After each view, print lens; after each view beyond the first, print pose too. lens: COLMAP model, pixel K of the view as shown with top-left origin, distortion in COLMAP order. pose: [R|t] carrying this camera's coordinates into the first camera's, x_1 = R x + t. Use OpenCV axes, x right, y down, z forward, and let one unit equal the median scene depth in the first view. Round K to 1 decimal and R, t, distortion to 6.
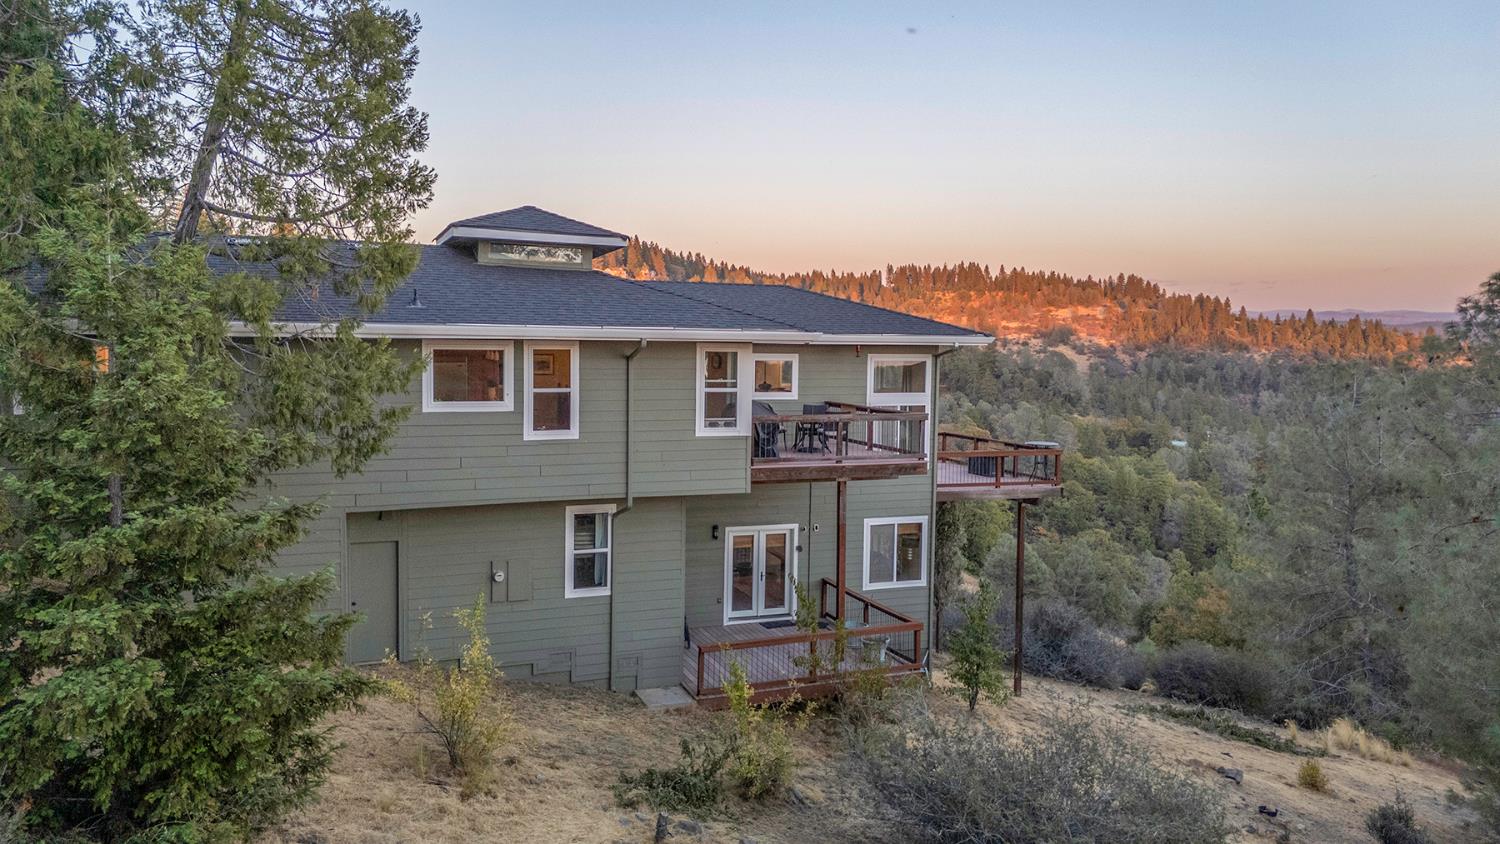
lens RADIAL K [[1110.1, 0, 750.0], [0, 1110.1, 422.0], [0, 0, 1]] dist [0.027546, -0.003103]
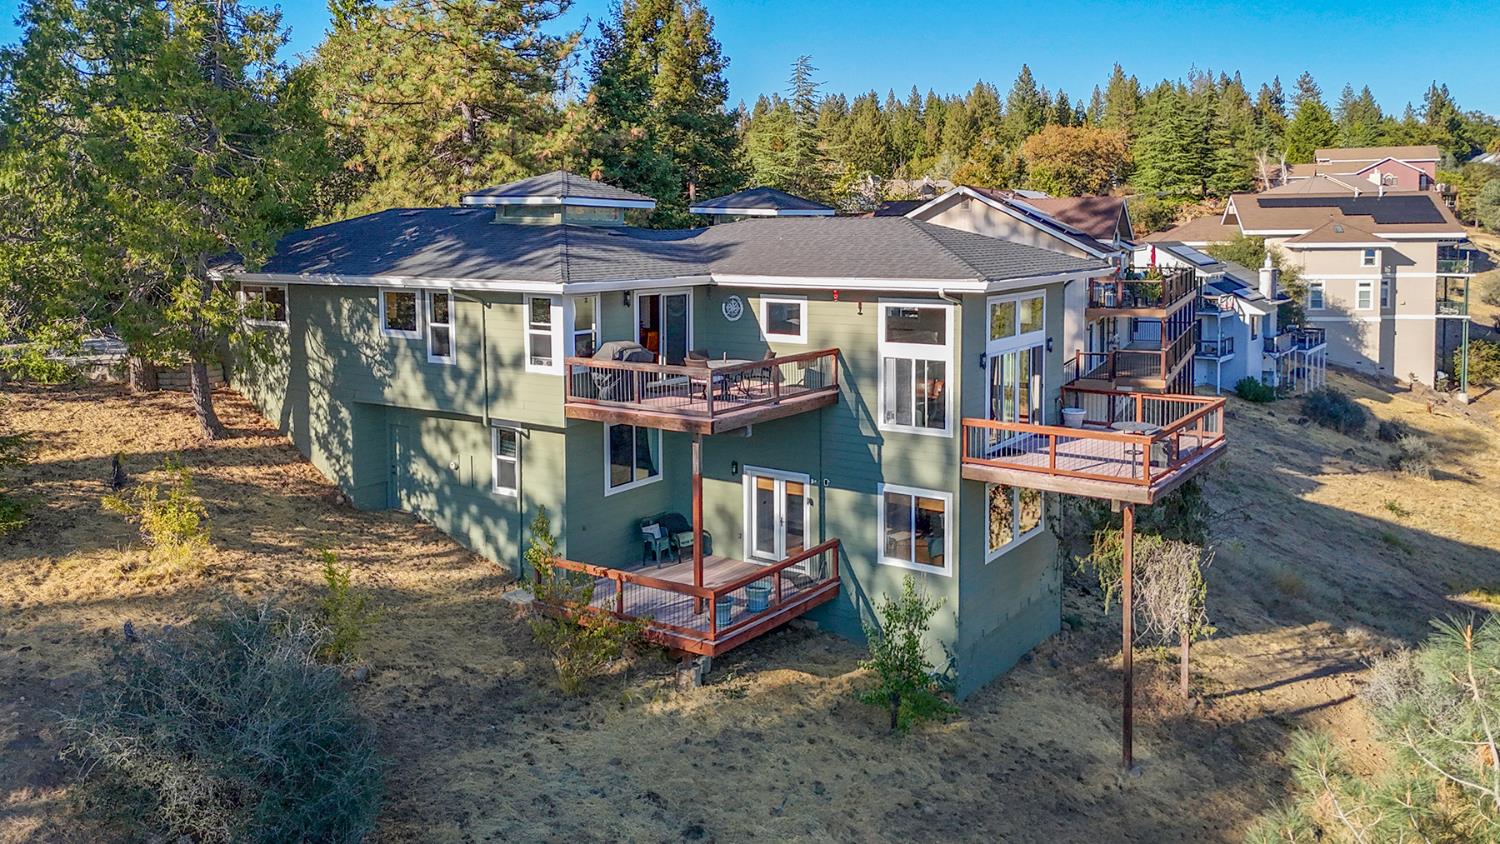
lens RADIAL K [[1132.1, 0, 752.9], [0, 1132.1, 315.8], [0, 0, 1]] dist [0.028198, 0.001181]
pose [[0.534100, 0.047964, -0.844060, 0.984842], [-0.040874, 0.998687, 0.030887, -0.084510], [0.844433, 0.018004, 0.535359, 0.533587]]
